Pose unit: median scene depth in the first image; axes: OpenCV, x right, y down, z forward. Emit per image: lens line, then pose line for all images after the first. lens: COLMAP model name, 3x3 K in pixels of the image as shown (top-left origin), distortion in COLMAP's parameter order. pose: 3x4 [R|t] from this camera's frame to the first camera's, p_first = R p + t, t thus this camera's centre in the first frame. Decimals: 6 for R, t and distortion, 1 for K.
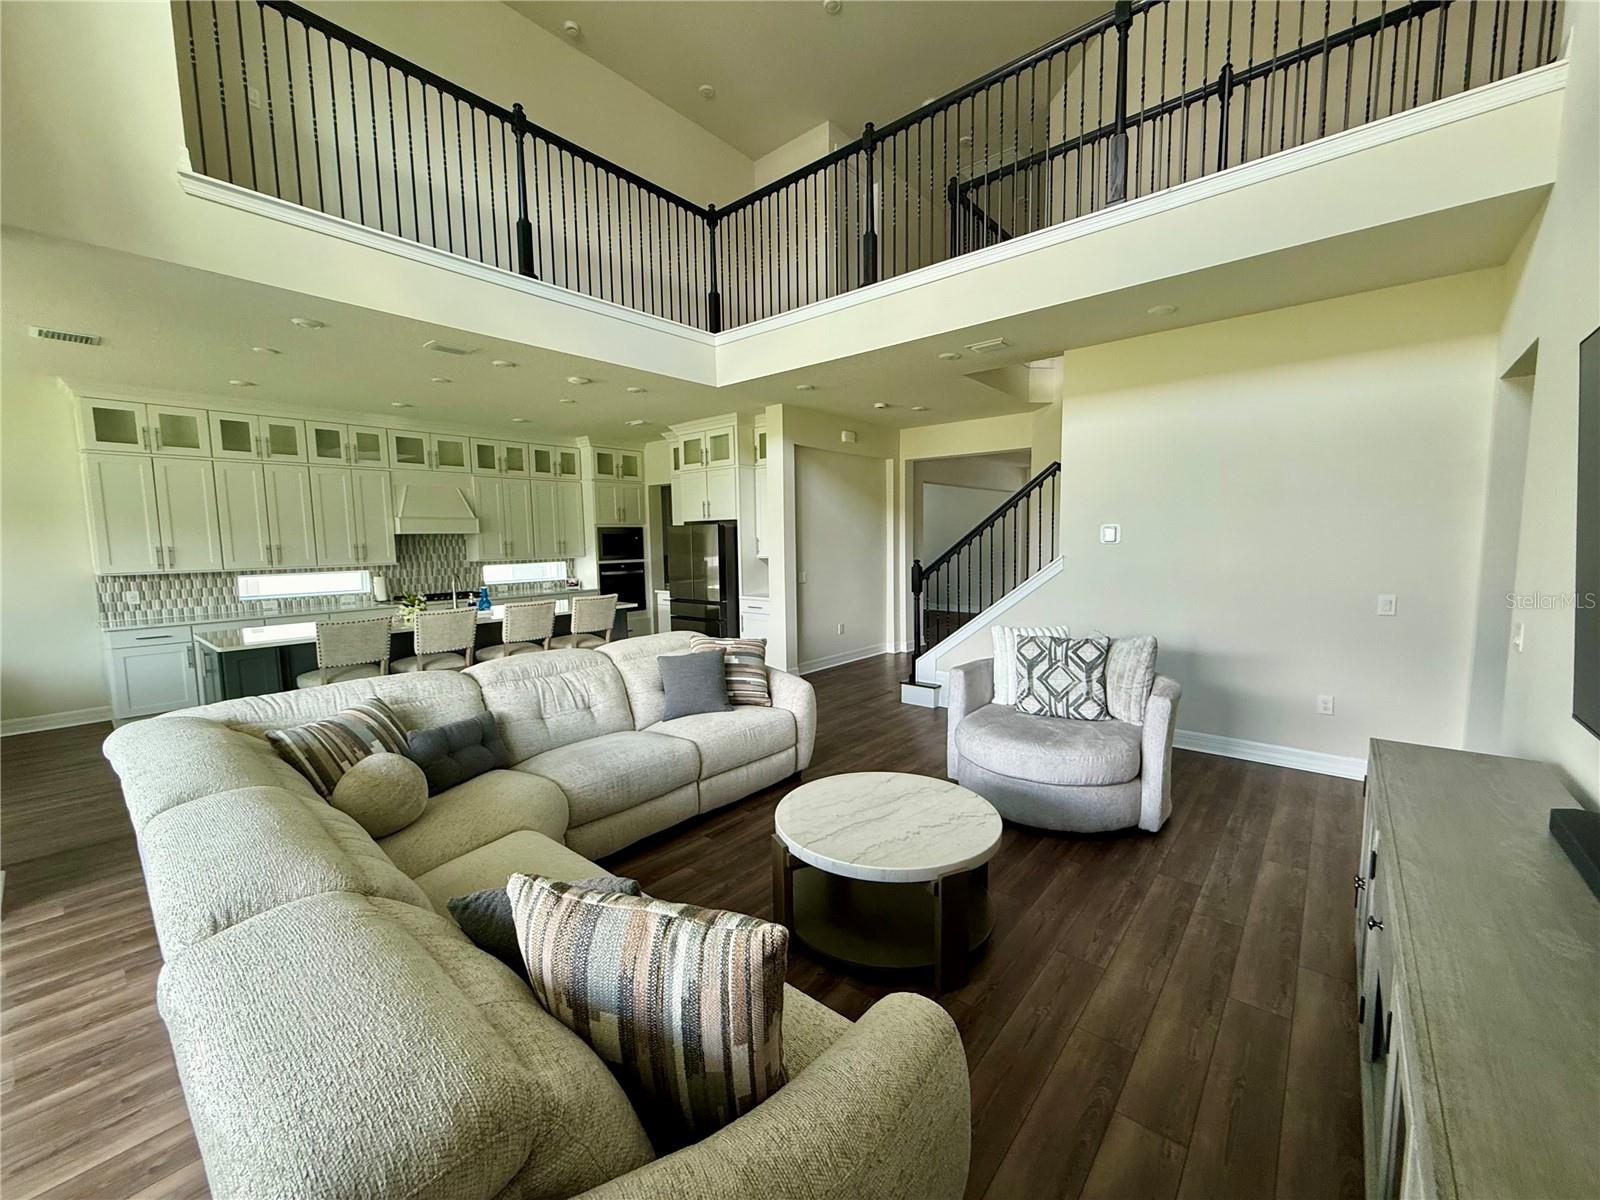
lens RADIAL K [[642.0, 0, 794.2], [0, 642.0, 601.6], [0, 0, 1]] dist [-0.000134, -0.000139]
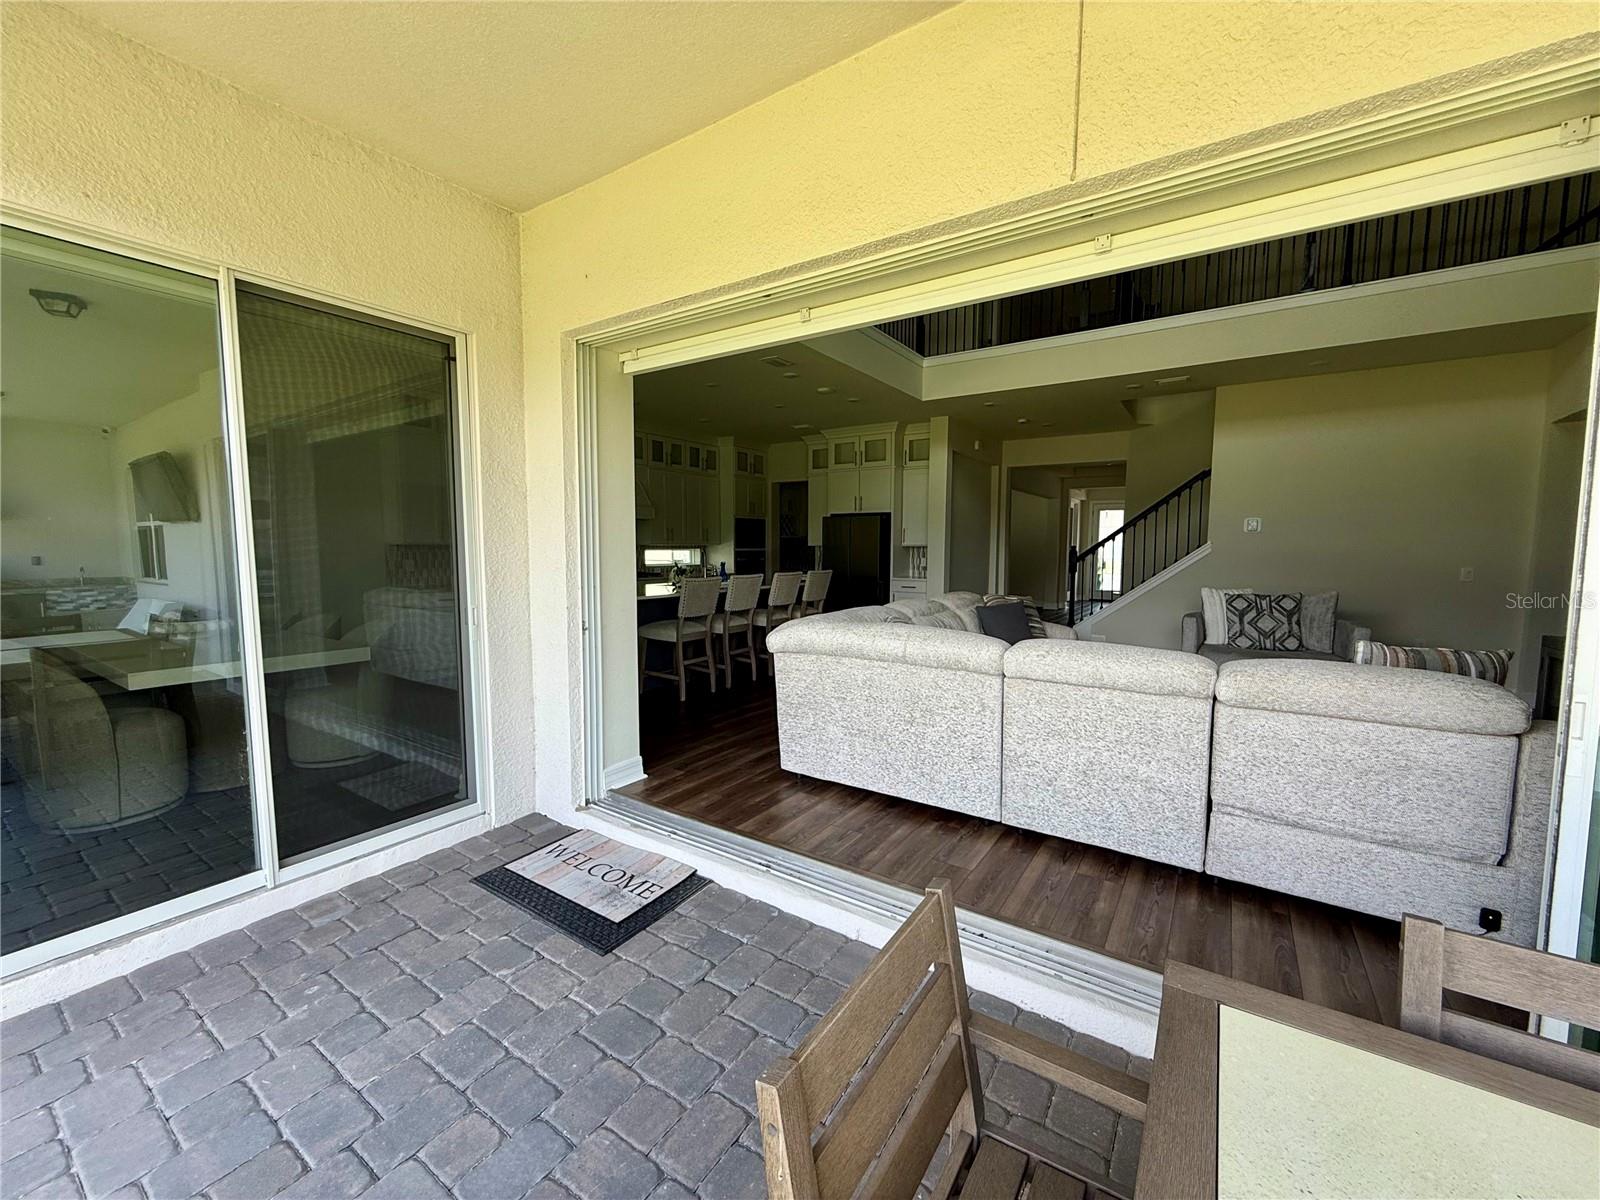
lens RADIAL K [[642.0, 0, 794.2], [0, 642.0, 601.6], [0, 0, 1]] dist [-0.000134, -0.000139]
pose [[0.993790, 0.009426, 0.110873, -0.497281], [-0.008081, 0.999888, -0.012578, 0.064903], [-0.110979, 0.011604, 0.993755, -0.181352]]
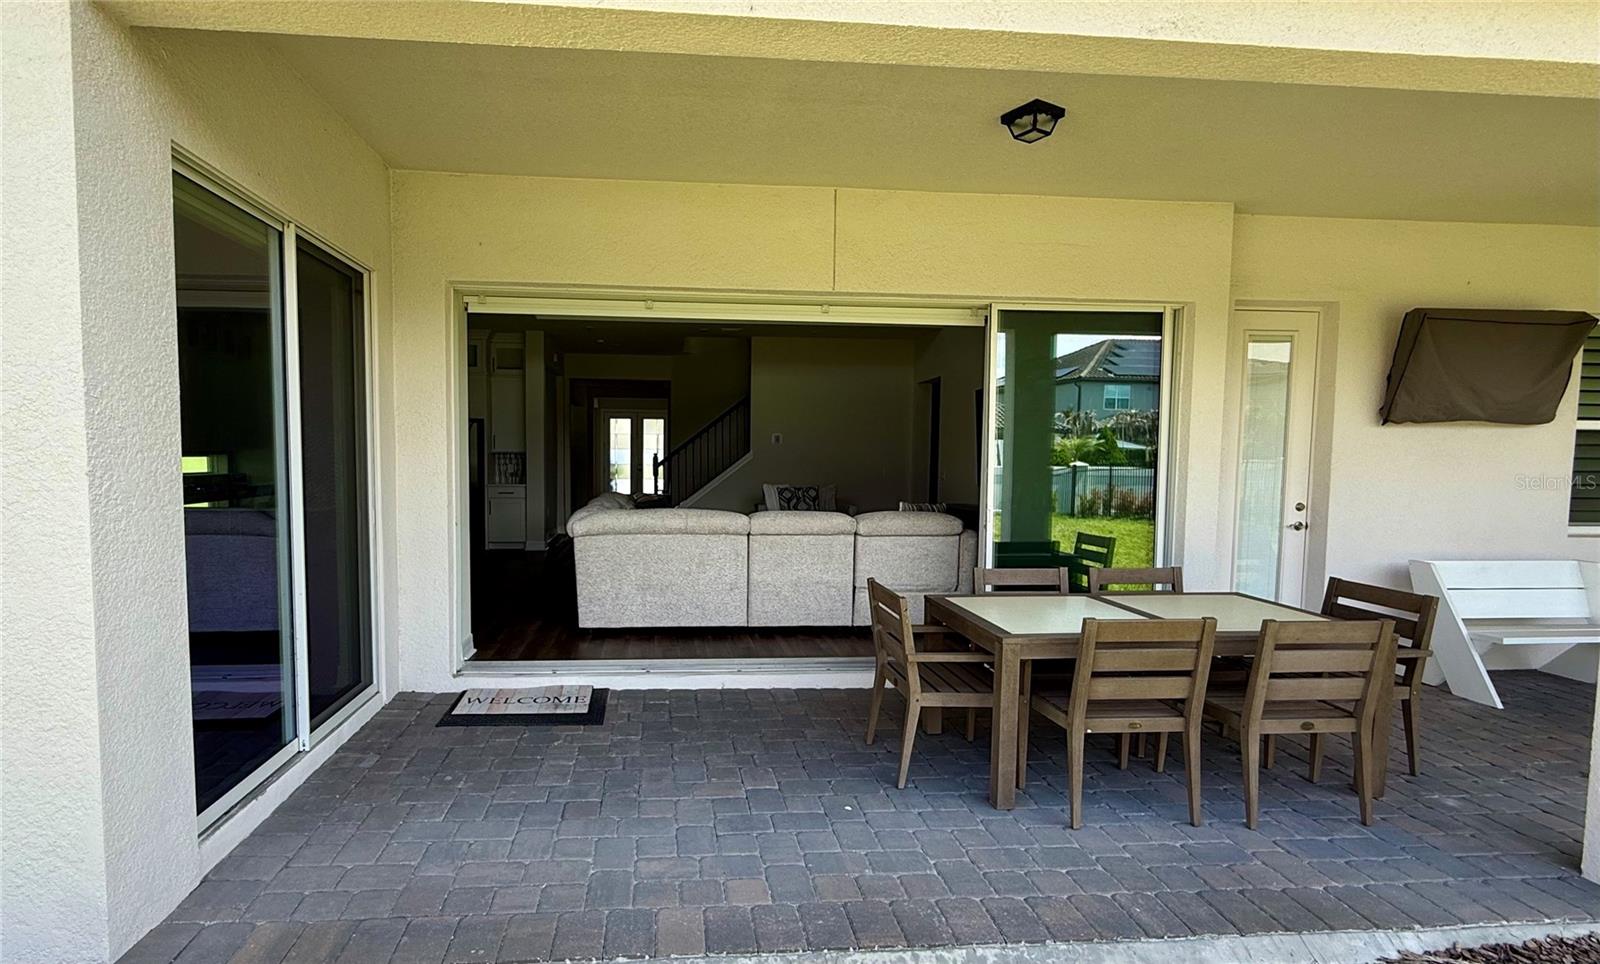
lens RADIAL K [[773.0, 0, 720.9], [0, 773.0, 503.1], [0, 0, 1]] dist [0.000513, 0.000072]
pose [[0.706547, -0.024018, 0.707259, -0.991877], [0.050207, 0.998607, -0.016245, 0.088678], [-0.705883, 0.046987, 0.706768, -0.371812]]
